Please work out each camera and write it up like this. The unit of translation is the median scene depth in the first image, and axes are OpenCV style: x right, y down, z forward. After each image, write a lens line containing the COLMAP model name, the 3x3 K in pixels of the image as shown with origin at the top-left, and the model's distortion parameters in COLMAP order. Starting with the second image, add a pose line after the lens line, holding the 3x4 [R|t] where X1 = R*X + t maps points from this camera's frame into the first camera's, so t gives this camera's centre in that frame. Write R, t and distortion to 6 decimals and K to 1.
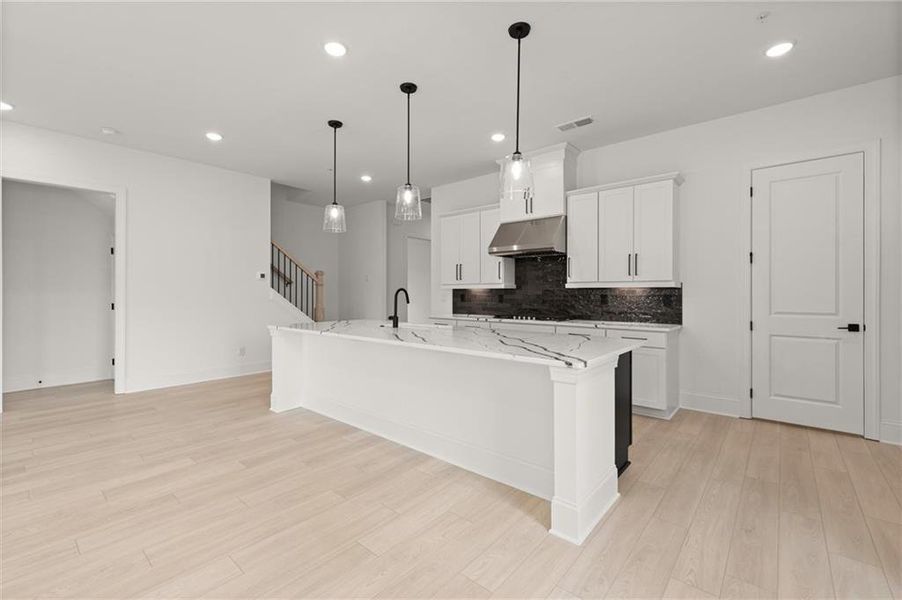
lens RADIAL K [[390.4, 0, 456.7], [0, 390.4, 290.8], [0, 0, 1]] dist [-0.003063, -0.001004]
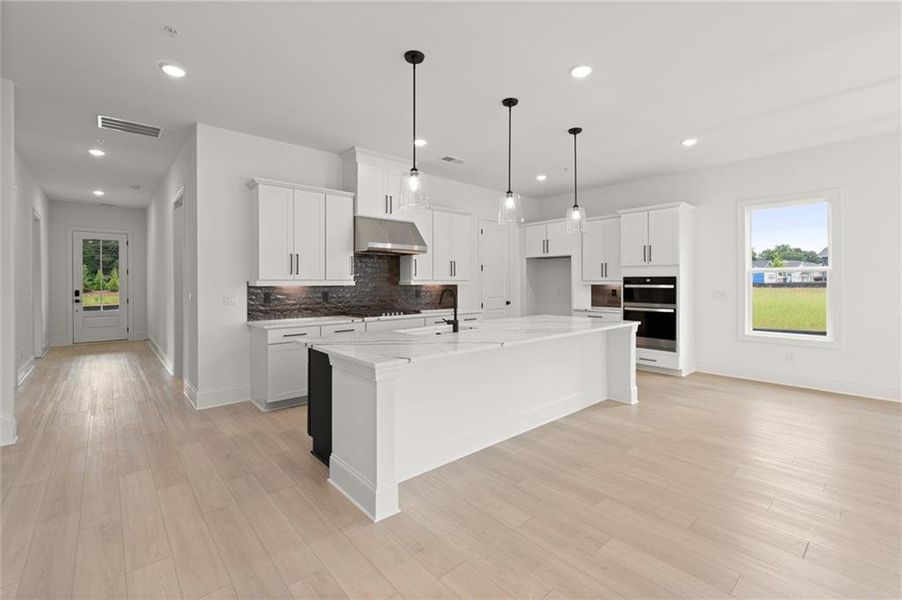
lens RADIAL K [[390.4, 0, 447.8], [0, 390.4, 278.6], [0, 0, 1]] dist [-0.003063, -0.001004]
pose [[0.160900, 0.012462, 0.986892, -0.859404], [0.000957, 0.999918, -0.012783, -0.011535], [-0.986970, 0.003002, 0.160875, 0.714163]]
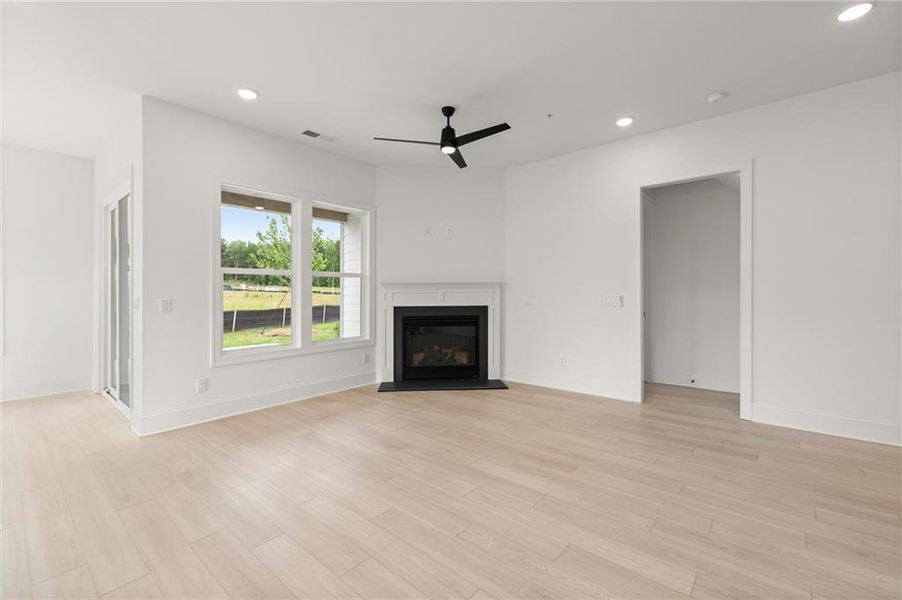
lens RADIAL K [[390.4, 0, 447.5], [0, 390.4, 294.8], [0, 0, 1]] dist [-0.003063, -0.001004]
pose [[-0.015082, 0.010613, -0.999830, -0.059702], [0.005528, 0.999929, 0.010531, -0.002438], [0.999871, -0.005368, -0.015140, 0.391152]]
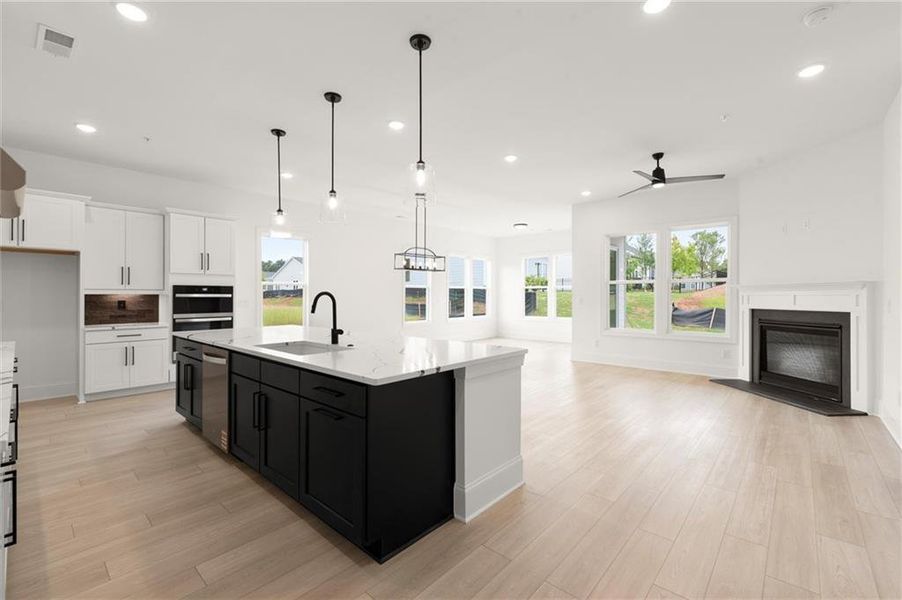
lens RADIAL K [[390.4, 0, 443.2], [0, 390.4, 297.1], [0, 0, 1]] dist [-0.003063, -0.001004]
pose [[-0.998721, 0.003541, 0.050444, -0.334202], [0.003573, 0.999993, 0.000543, 0.004185], [-0.050442, 0.000723, -0.998727, 1.425583]]
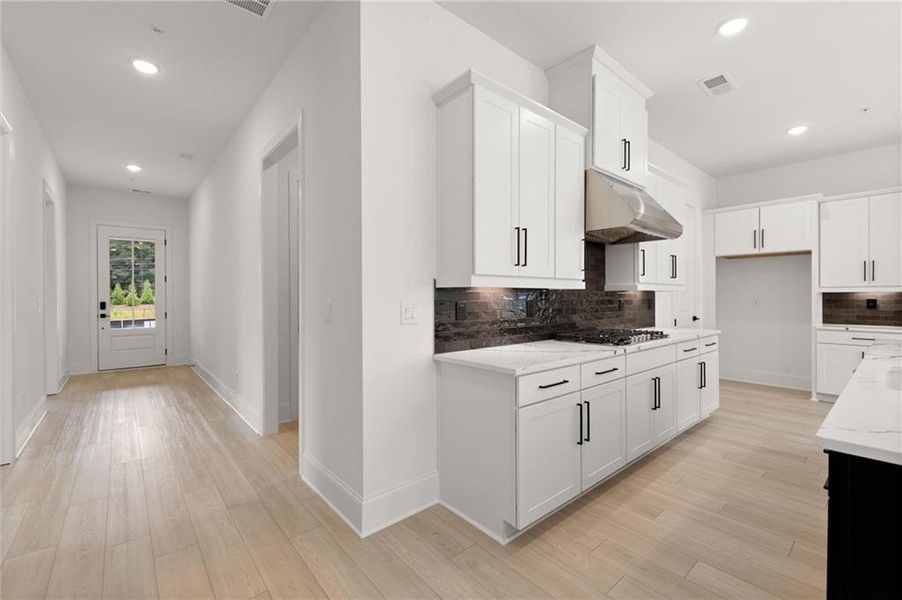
lens RADIAL K [[390.4, 0, 454.1], [0, 390.4, 293.2], [0, 0, 1]] dist [-0.003063, -0.001004]
pose [[0.177072, 0.011238, 0.984134, -0.500478], [0.001790, 0.999929, -0.011740, 0.006203], [-0.984196, 0.003840, 0.177040, 1.223969]]
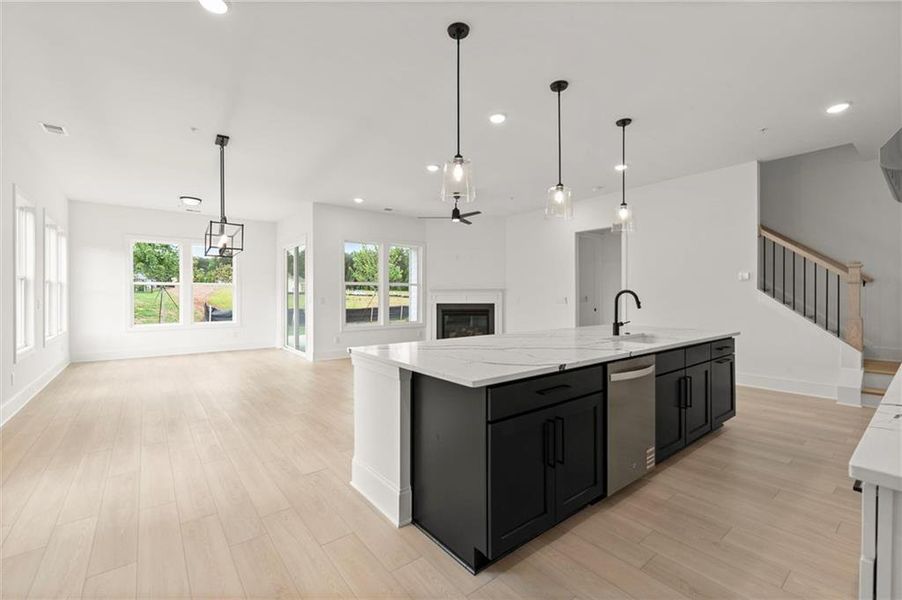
lens RADIAL K [[390.4, 0, 447.9], [0, 390.4, 296.5], [0, 0, 1]] dist [-0.003063, -0.001004]
pose [[-0.211820, 0.004475, -0.977299, 0.629529], [0.005135, 0.999981, 0.003466, 0.002957], [0.977295, -0.004284, -0.211839, 0.668676]]
